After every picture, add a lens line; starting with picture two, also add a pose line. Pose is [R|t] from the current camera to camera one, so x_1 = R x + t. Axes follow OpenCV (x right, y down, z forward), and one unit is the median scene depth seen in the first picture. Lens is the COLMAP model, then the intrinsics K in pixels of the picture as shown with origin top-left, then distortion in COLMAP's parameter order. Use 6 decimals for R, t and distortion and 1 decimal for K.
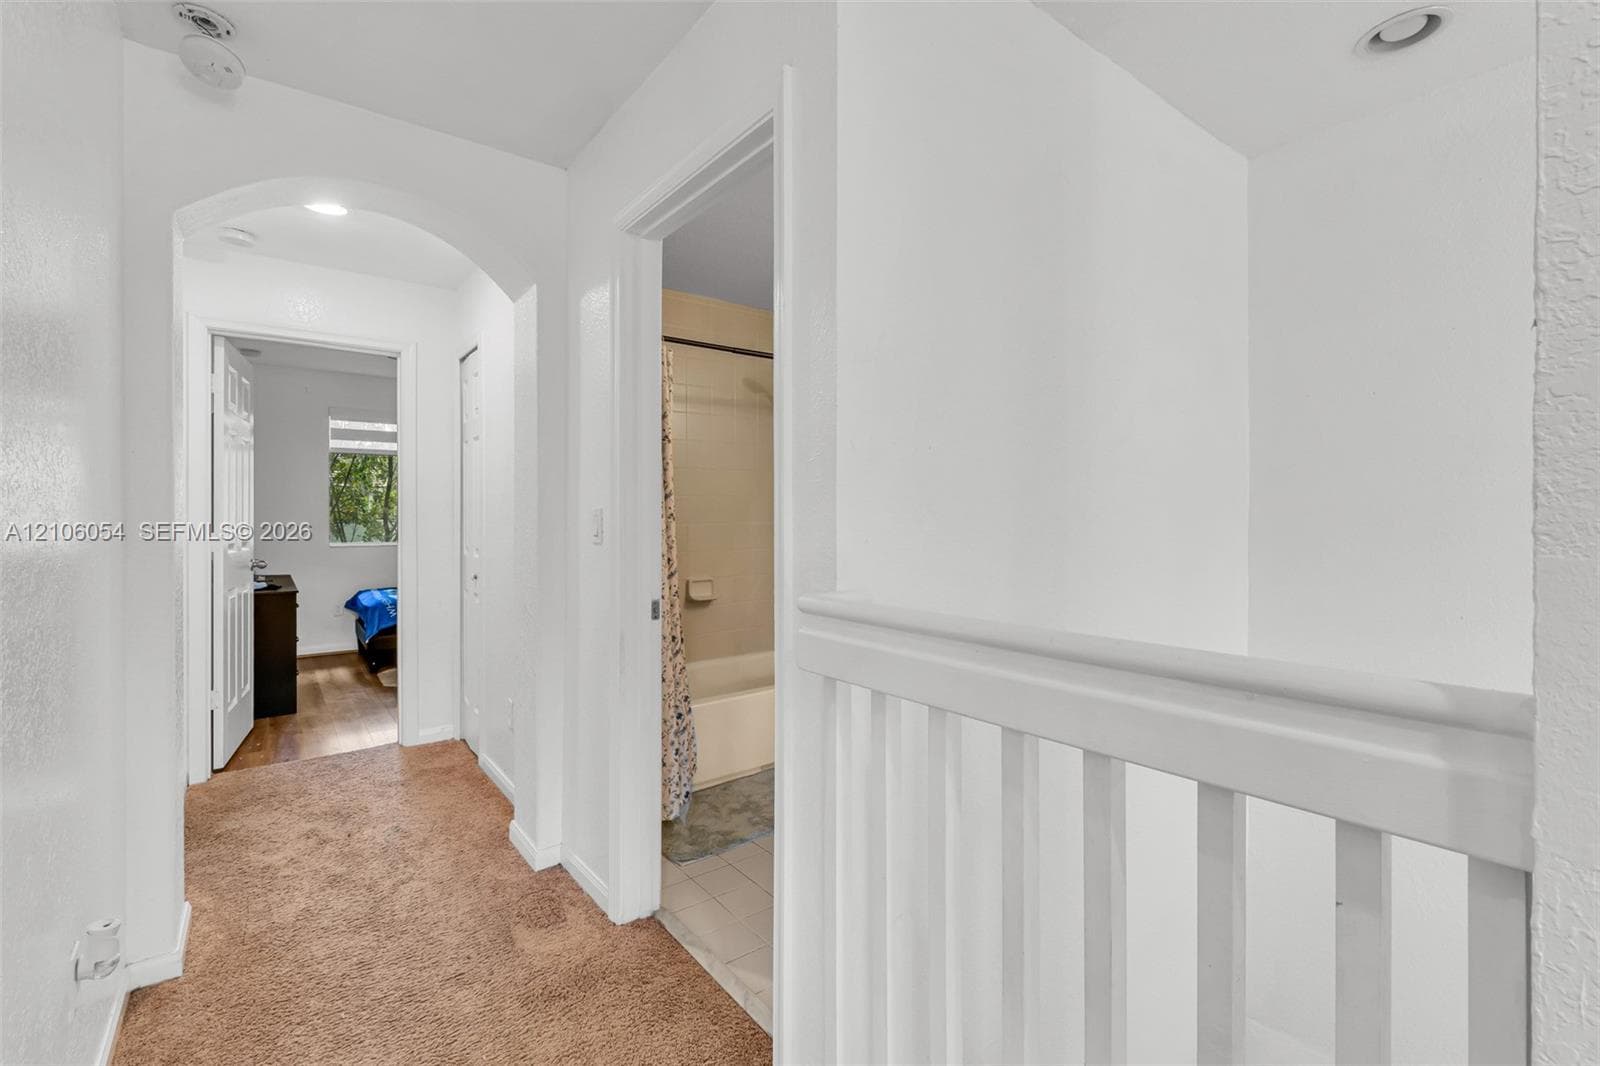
lens RADIAL K [[700.8, 0, 808.8], [0, 700.8, 543.5], [0, 0, 1]] dist [-0.001313, -0.000179]
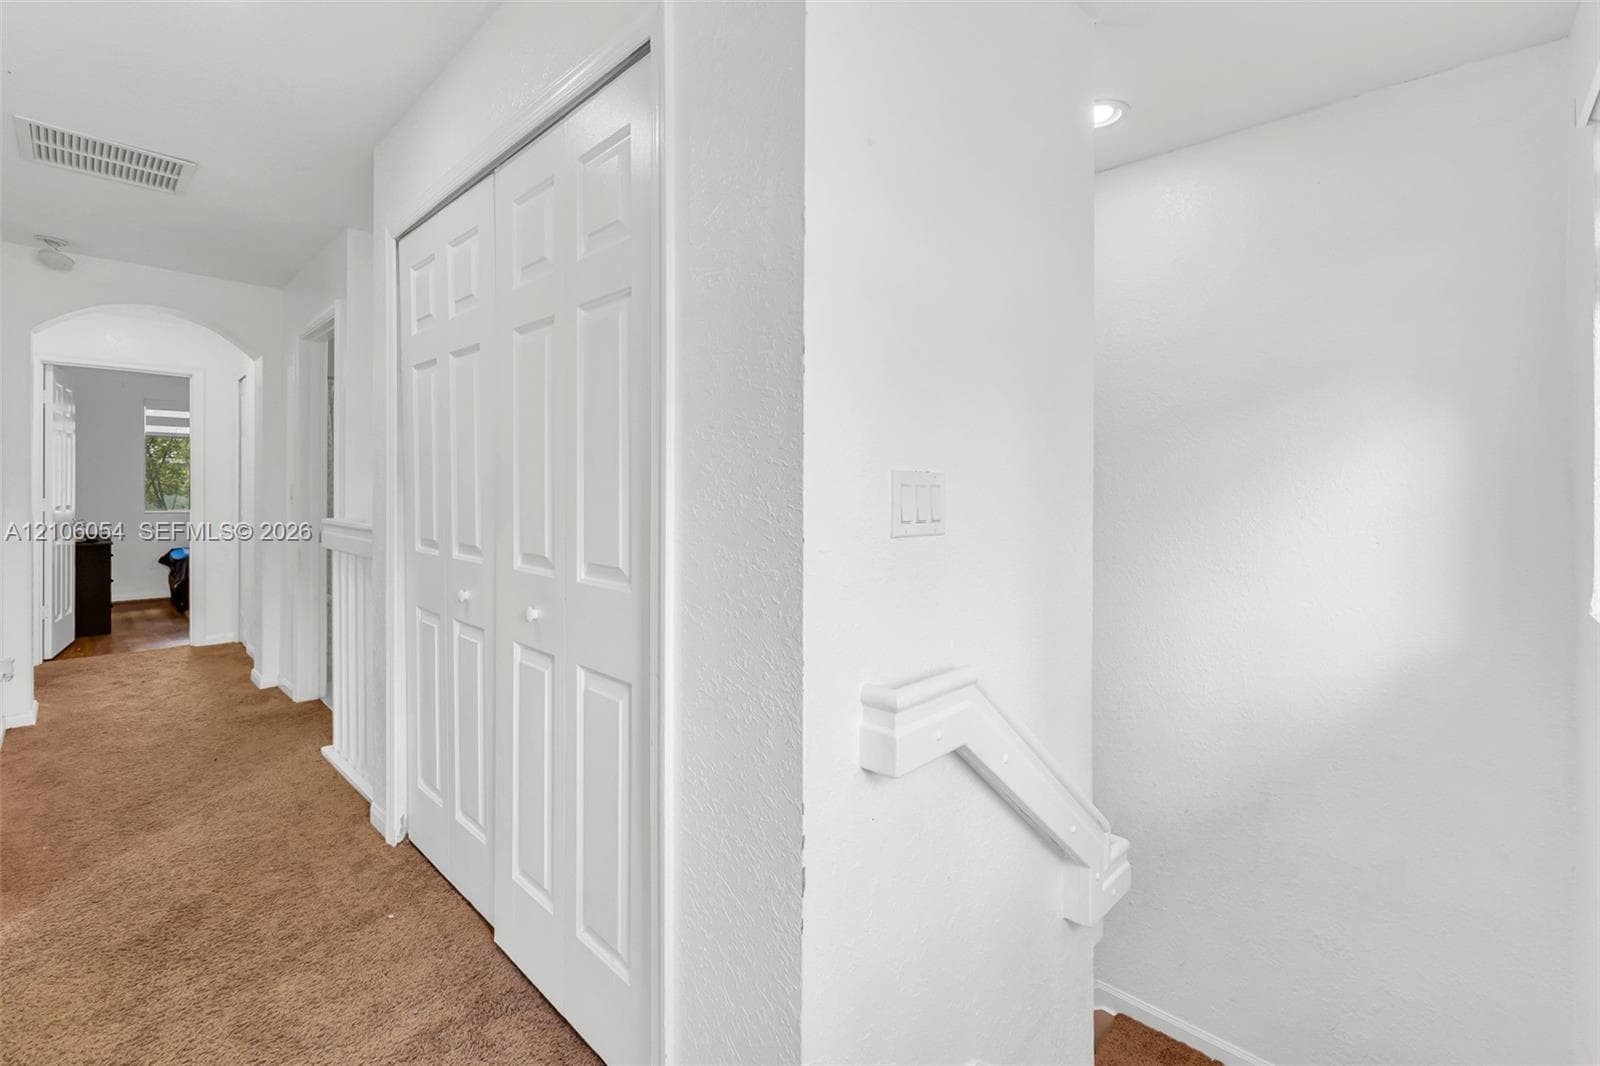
lens RADIAL K [[681.9, 0, 803.6], [0, 681.9, 517.2], [0, 0, 1]] dist [-0.002749, -0.000740]
pose [[0.988170, 0.000447, 0.153361, 0.437558], [-0.000124, 0.999998, -0.002116, 0.023872], [-0.153361, 0.002072, 0.988168, -0.564566]]
